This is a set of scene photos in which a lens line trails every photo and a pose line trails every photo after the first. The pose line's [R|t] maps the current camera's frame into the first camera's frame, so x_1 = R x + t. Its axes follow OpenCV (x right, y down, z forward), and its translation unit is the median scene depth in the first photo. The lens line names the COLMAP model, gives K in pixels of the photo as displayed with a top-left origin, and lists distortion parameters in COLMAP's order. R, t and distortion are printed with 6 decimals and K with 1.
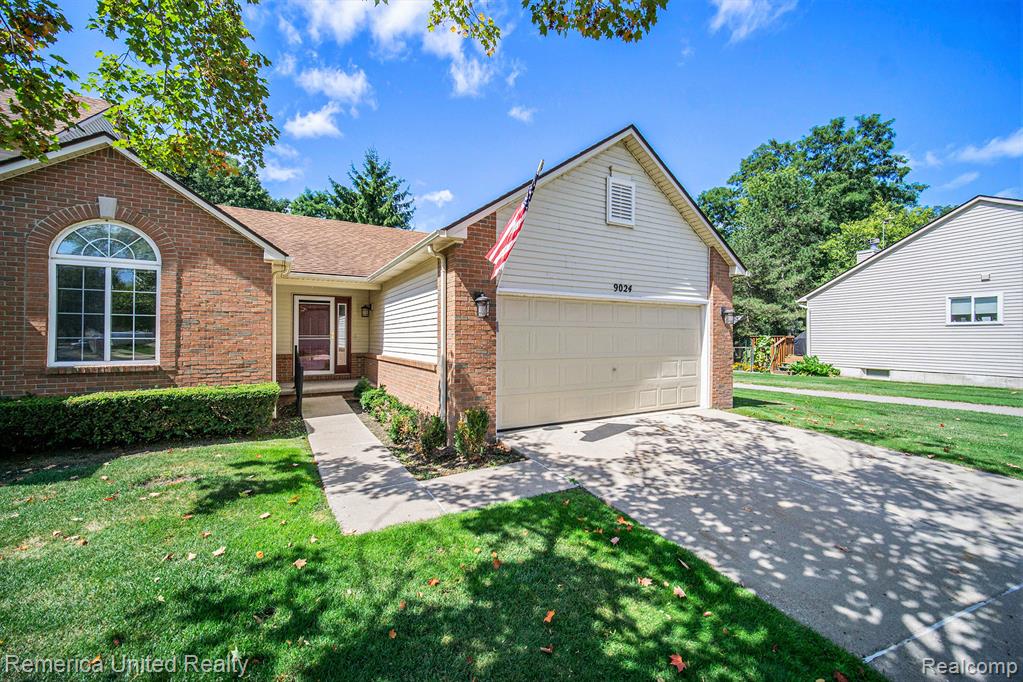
lens RADIAL K [[409.2, 0, 510.6], [0, 409.2, 337.2], [0, 0, 1]] dist [-0.001084, -0.000225]
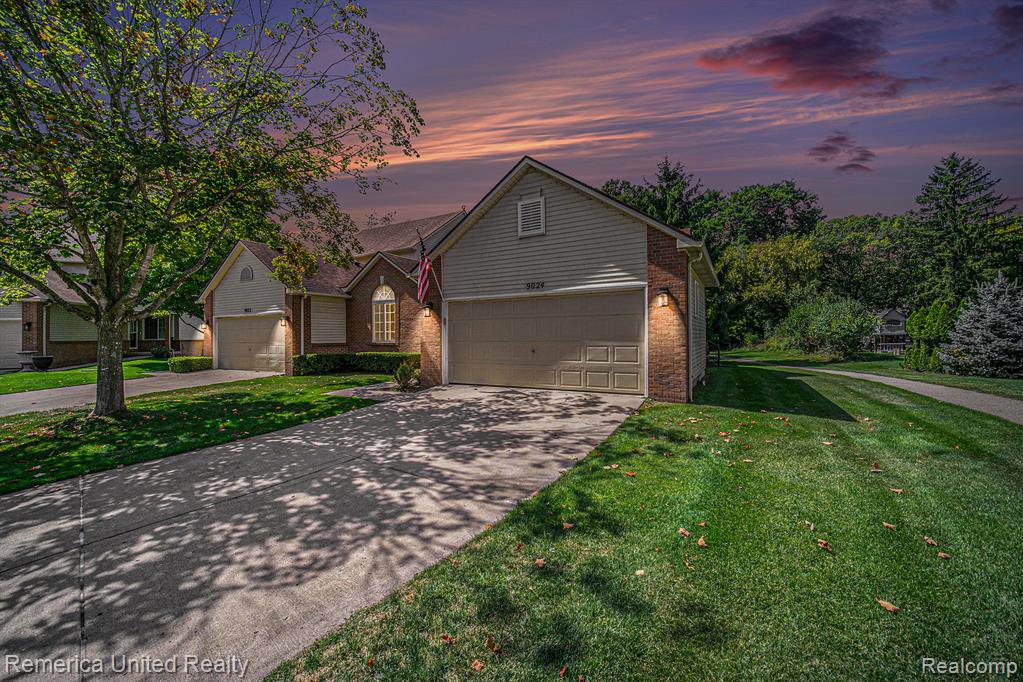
lens RADIAL K [[409.2, 0, 510.6], [0, 409.2, 337.2], [0, 0, 1]] dist [-0.001084, -0.000225]
pose [[0.510214, -0.000702, -0.860047, 1.314257], [0.010465, 0.999931, 0.005391, 0.029424], [0.859984, -0.011751, 0.510186, 0.303771]]
